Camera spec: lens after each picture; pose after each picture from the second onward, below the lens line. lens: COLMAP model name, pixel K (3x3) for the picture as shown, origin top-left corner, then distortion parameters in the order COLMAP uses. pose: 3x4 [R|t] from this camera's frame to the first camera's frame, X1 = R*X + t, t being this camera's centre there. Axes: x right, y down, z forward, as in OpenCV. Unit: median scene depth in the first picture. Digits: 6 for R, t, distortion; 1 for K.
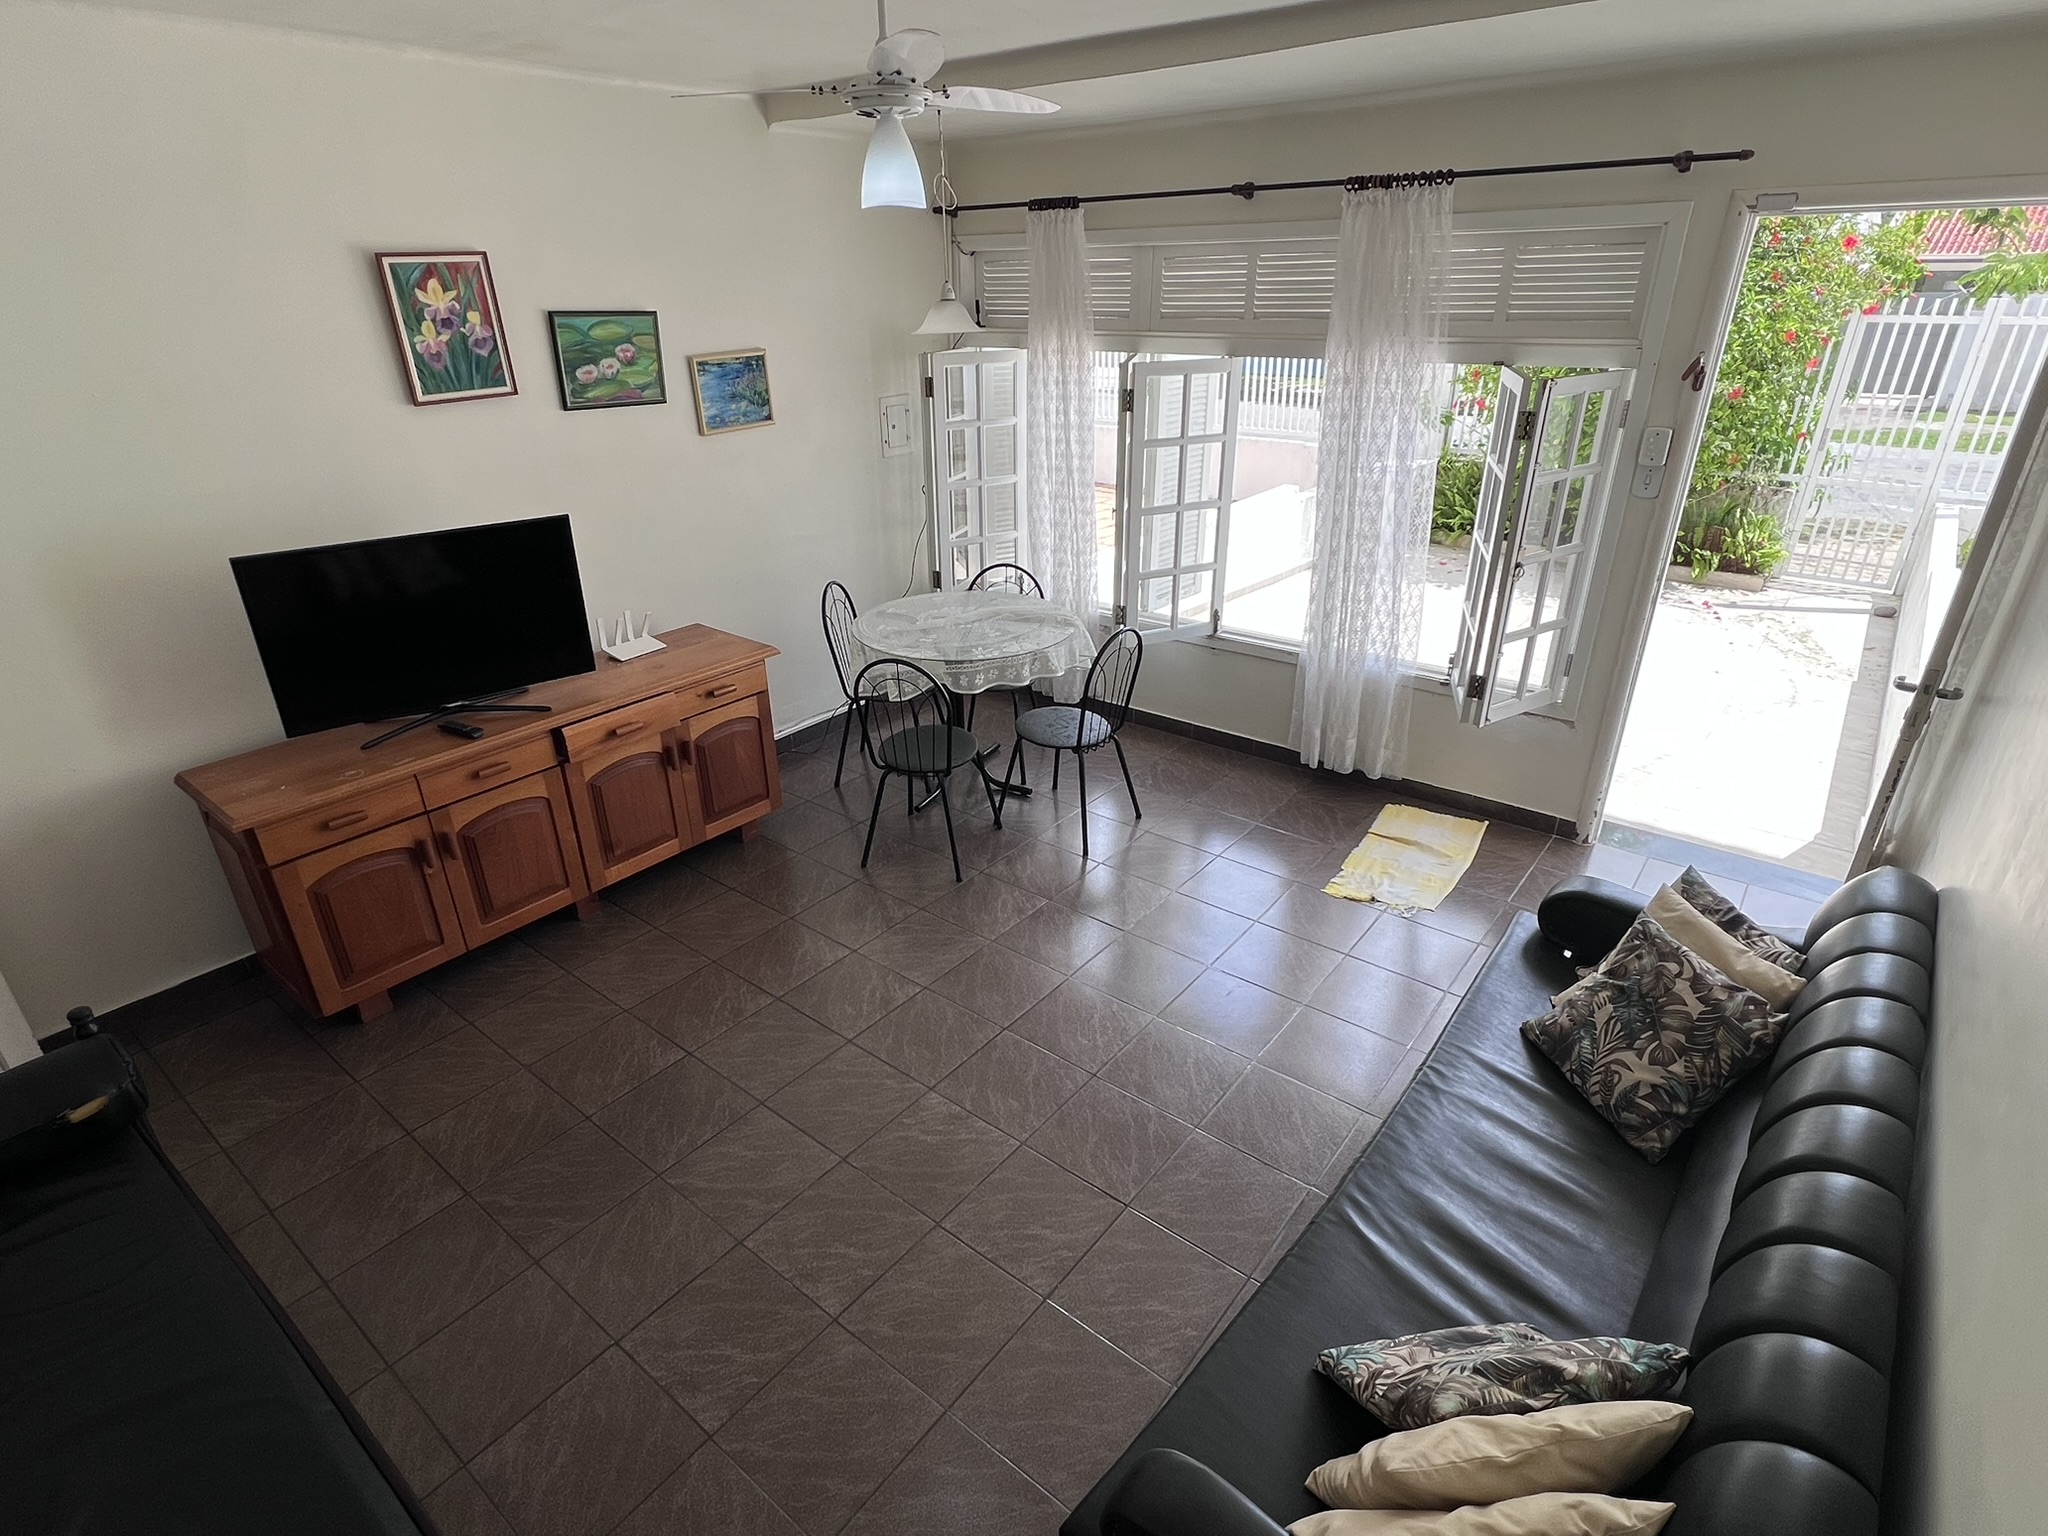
lens RADIAL K [[1046.0, 0, 1012.1], [0, 1046.0, 767.4], [0, 0, 1]] dist [-0.003590, 0.000974]
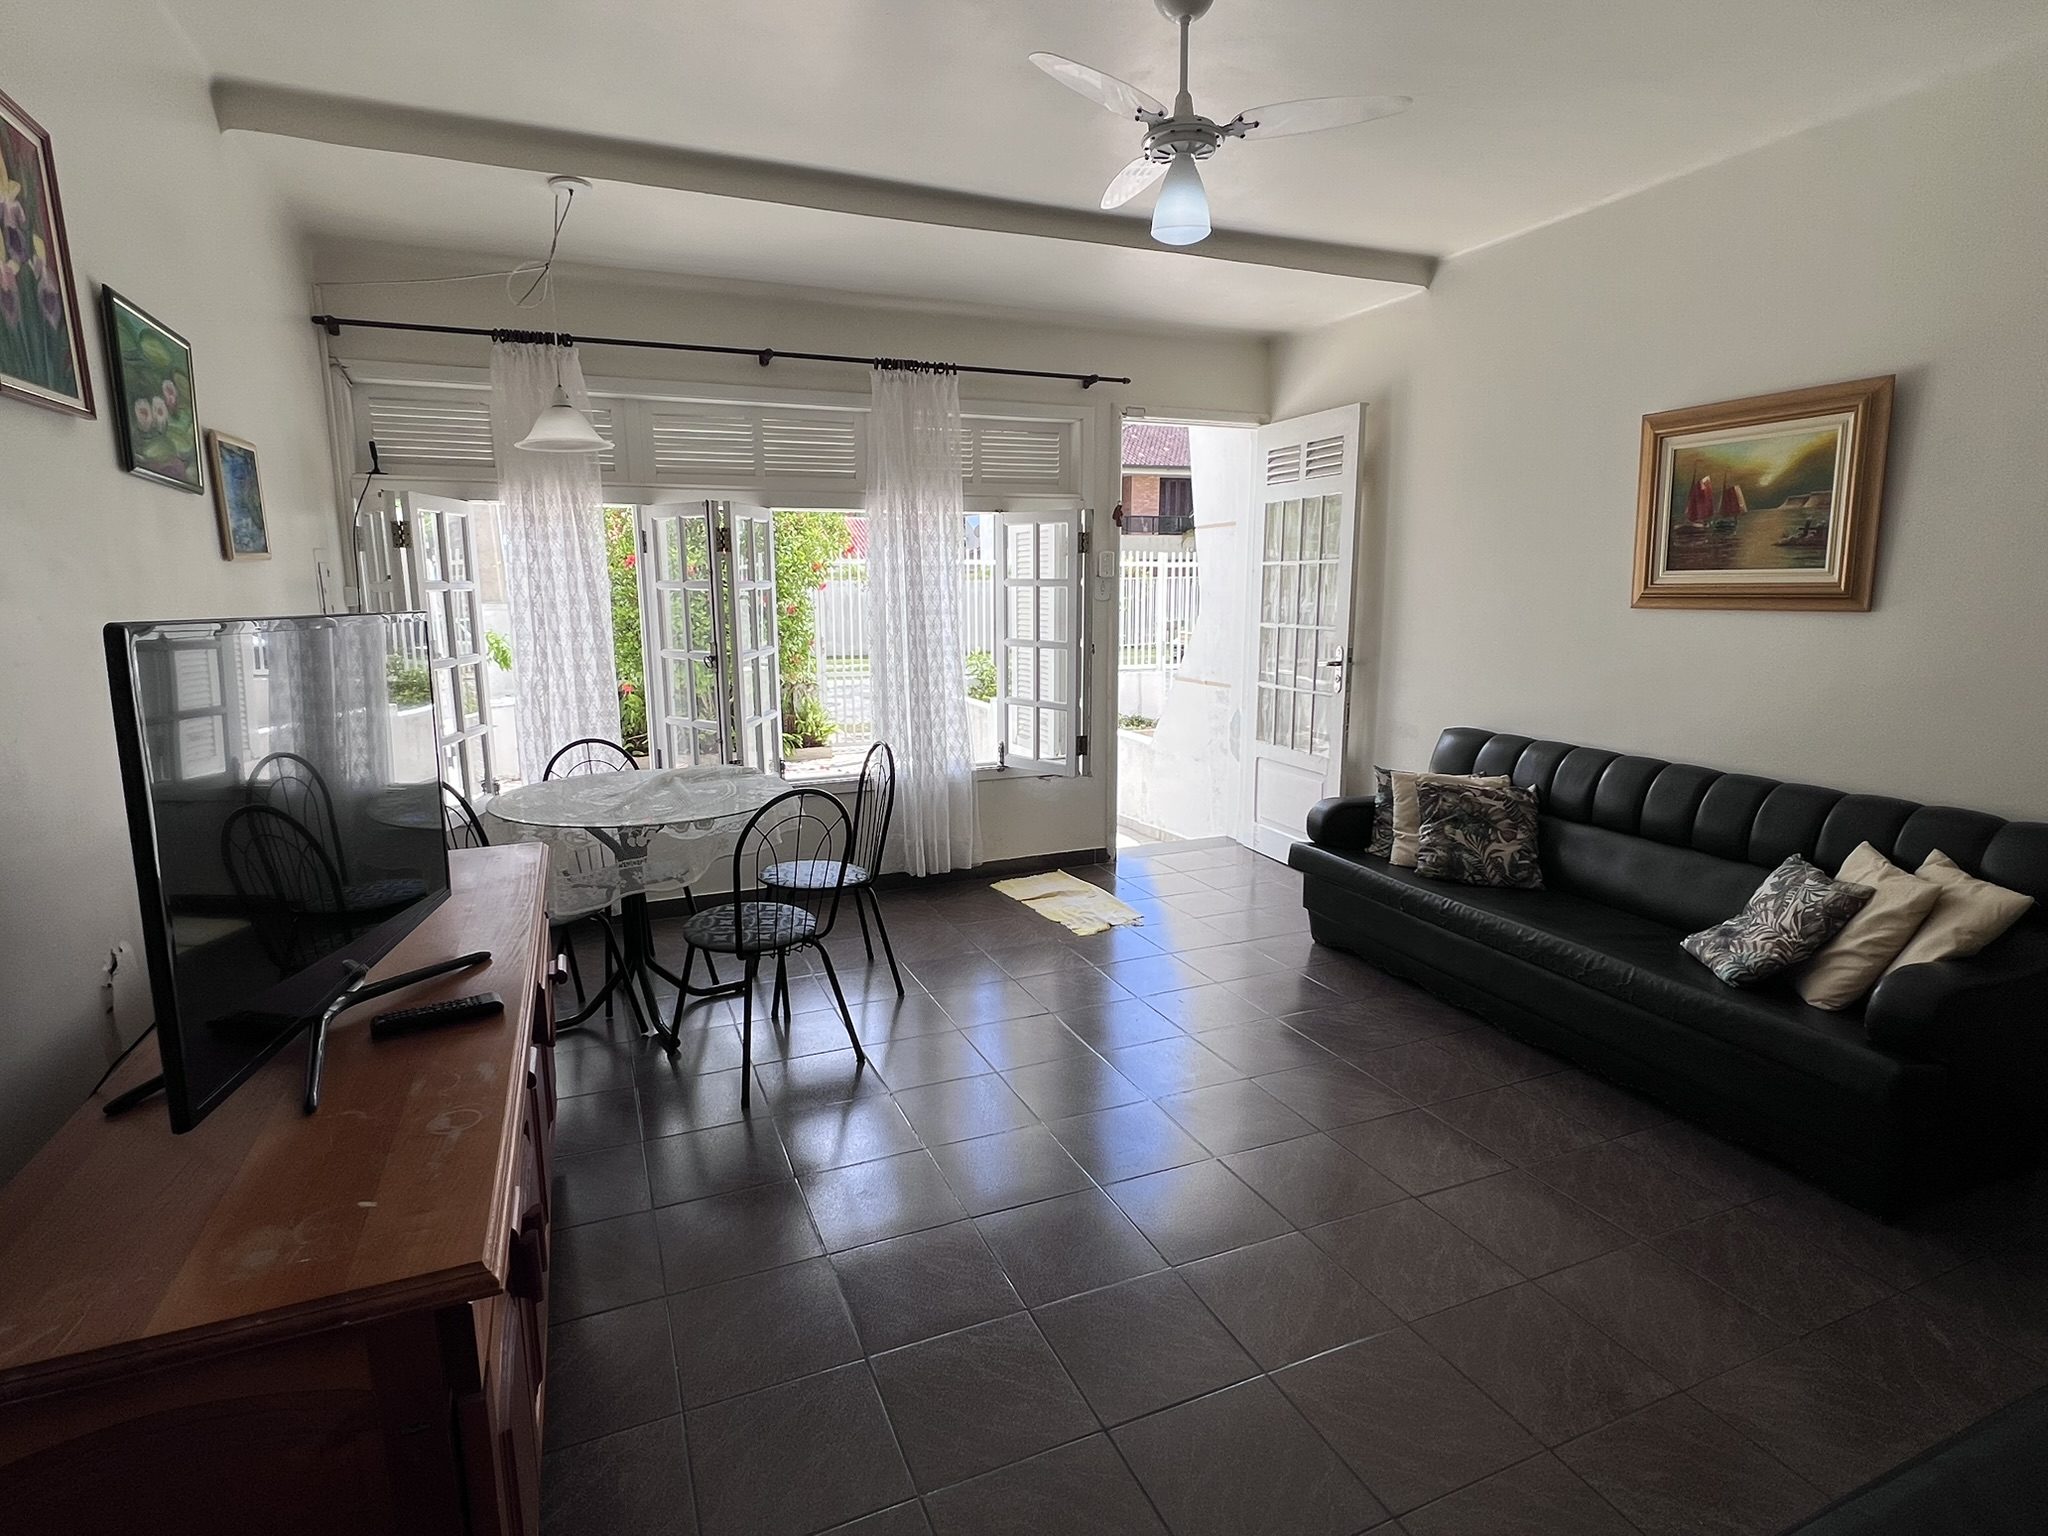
lens RADIAL K [[1046.0, 0, 1016.9], [0, 1046.0, 770.1], [0, 0, 1]] dist [-0.003590, 0.000974]
pose [[0.474664, -0.145264, 0.868097, -0.735263], [0.370960, 0.927426, -0.047645, -0.019345], [-0.798175, 0.344644, 0.494103, 0.477551]]
